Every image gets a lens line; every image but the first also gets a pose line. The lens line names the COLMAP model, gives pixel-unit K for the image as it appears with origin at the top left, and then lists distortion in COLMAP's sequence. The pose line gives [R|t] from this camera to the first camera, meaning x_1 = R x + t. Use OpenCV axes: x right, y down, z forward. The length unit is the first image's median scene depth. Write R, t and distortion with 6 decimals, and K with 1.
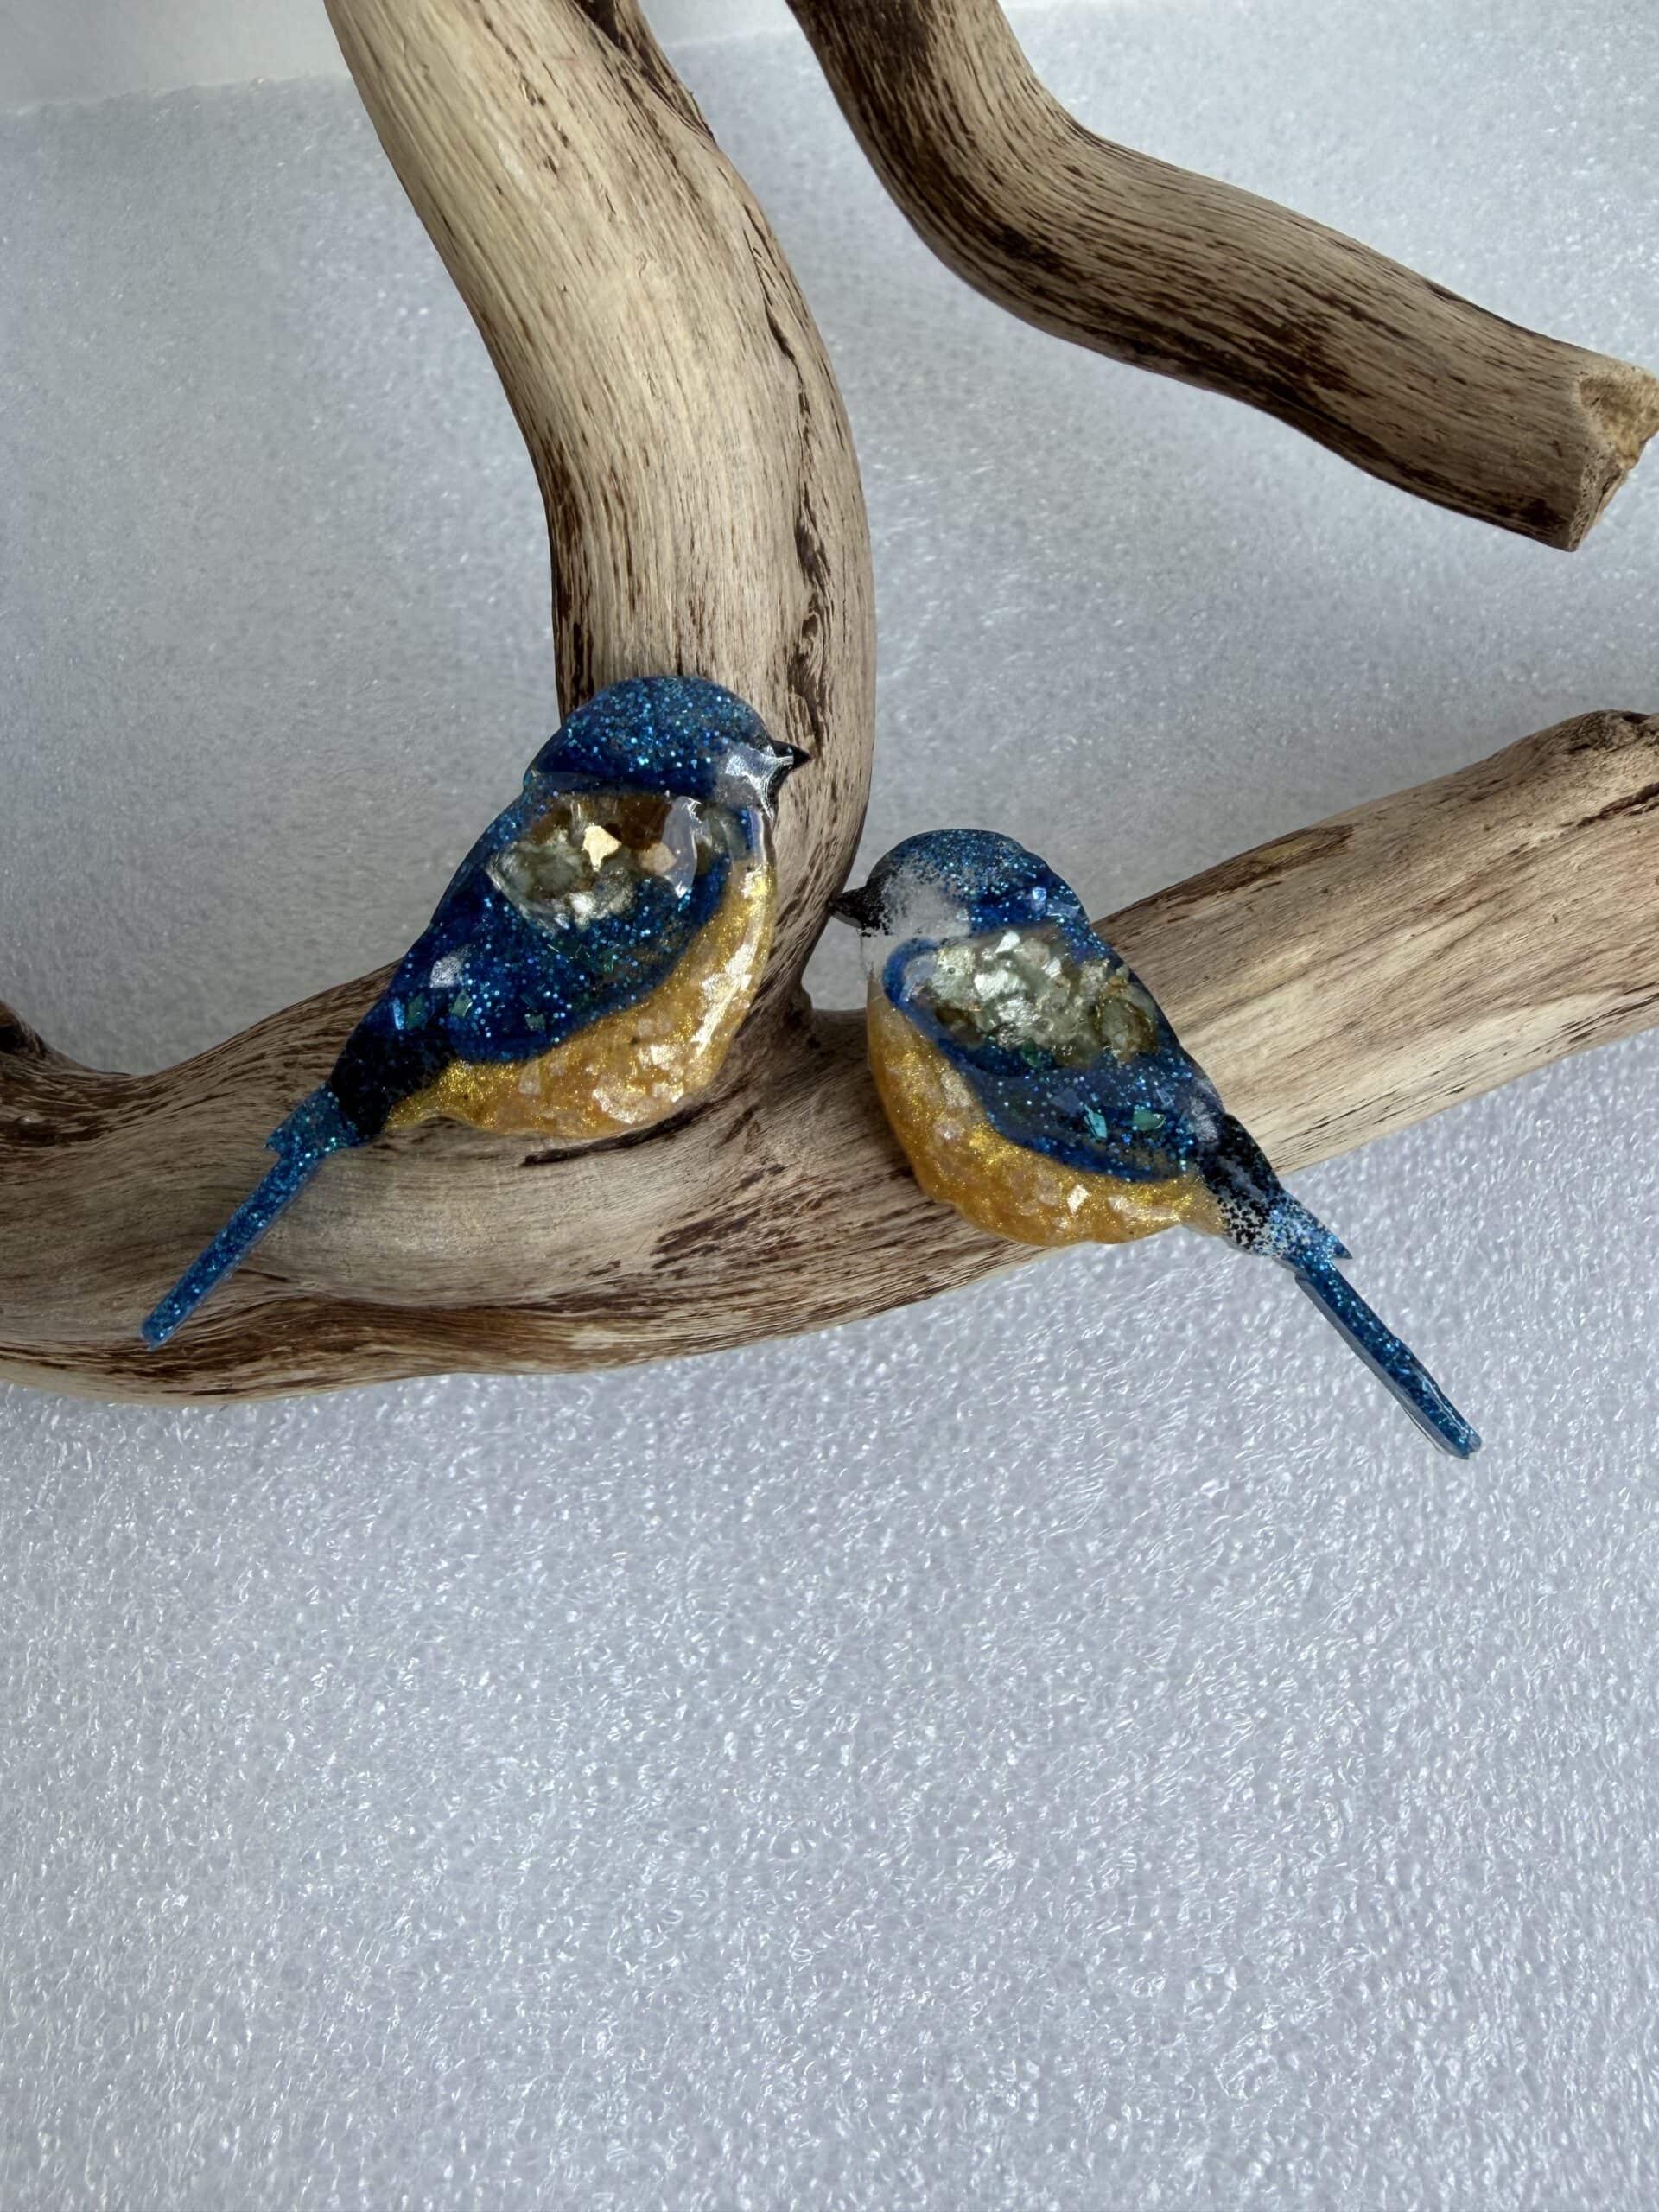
lens RADIAL K [[1732.7, 0, 832.1], [0, 1732.7, 917.3], [0, 0, 1]] dist [-0.002055, -0.004628]
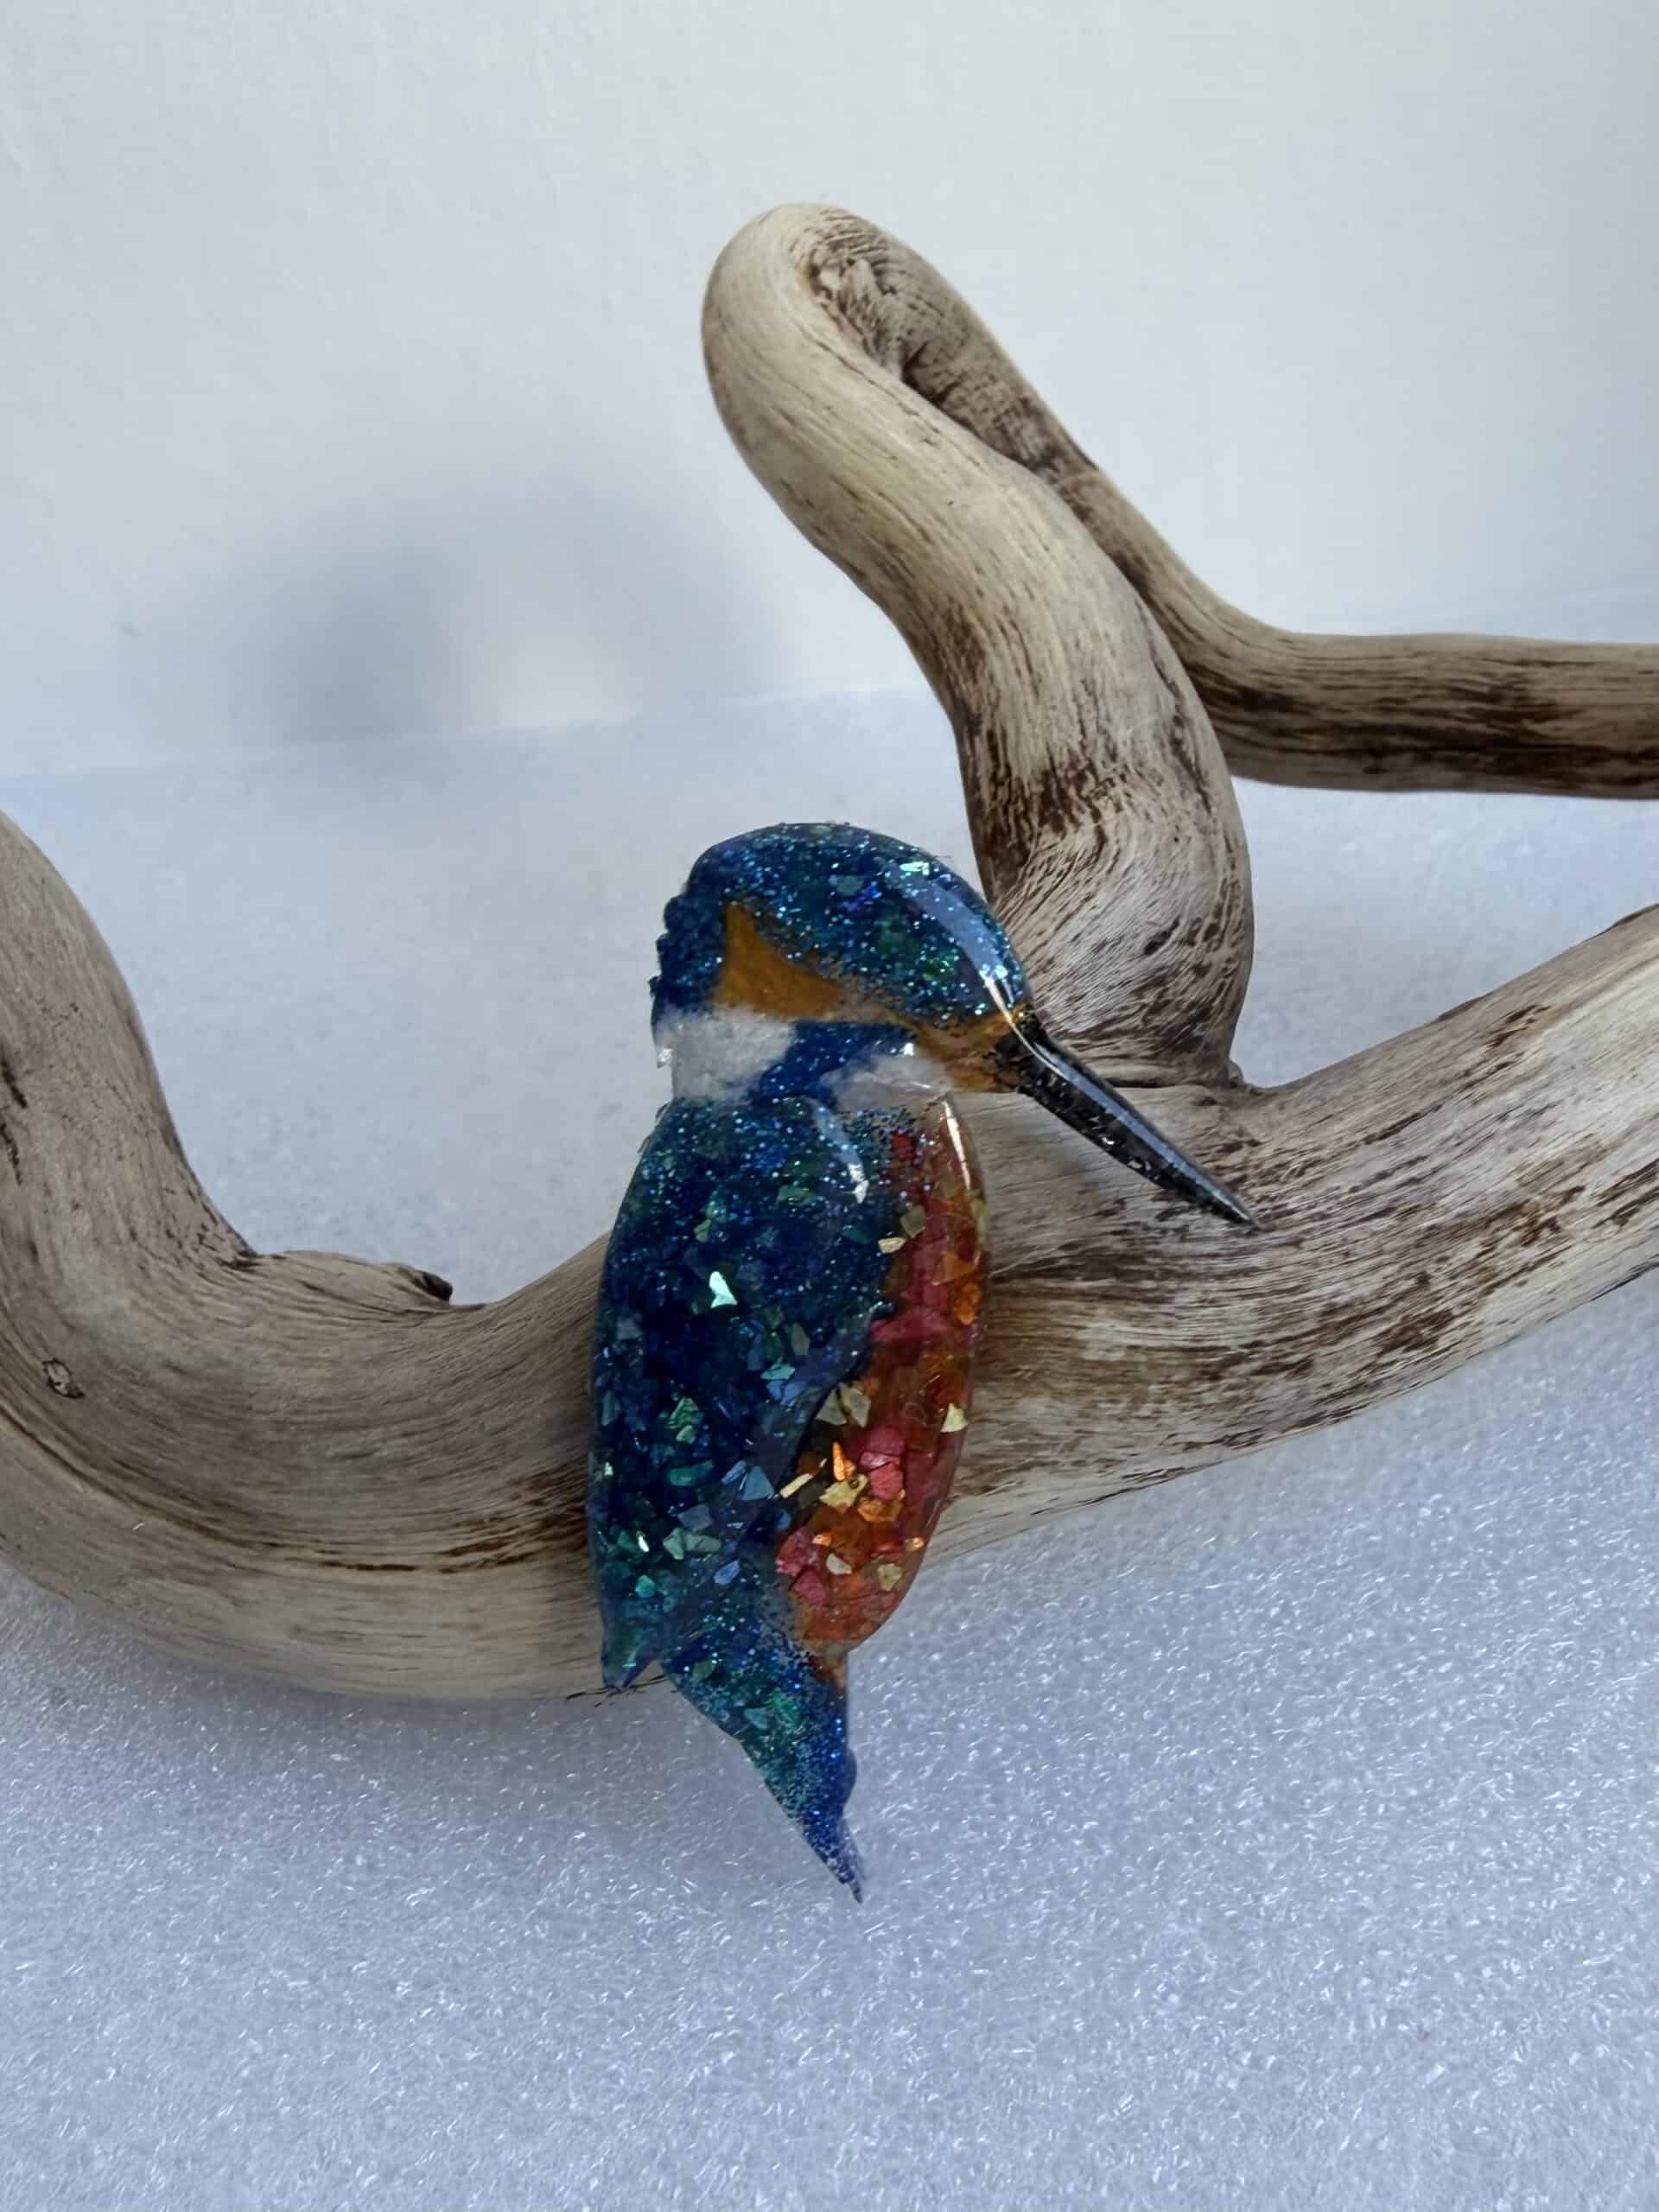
lens RADIAL K [[2131.3, 0, 958.8], [0, 2131.3, 1104.1], [0, 0, 1]] dist [-0.003293, -0.014178]
pose [[0.987022, -0.152685, 0.049750, -0.260609], [0.151803, 0.786083, -0.599190, 0.847743], [0.052379, 0.598966, 0.799059, -0.023024]]
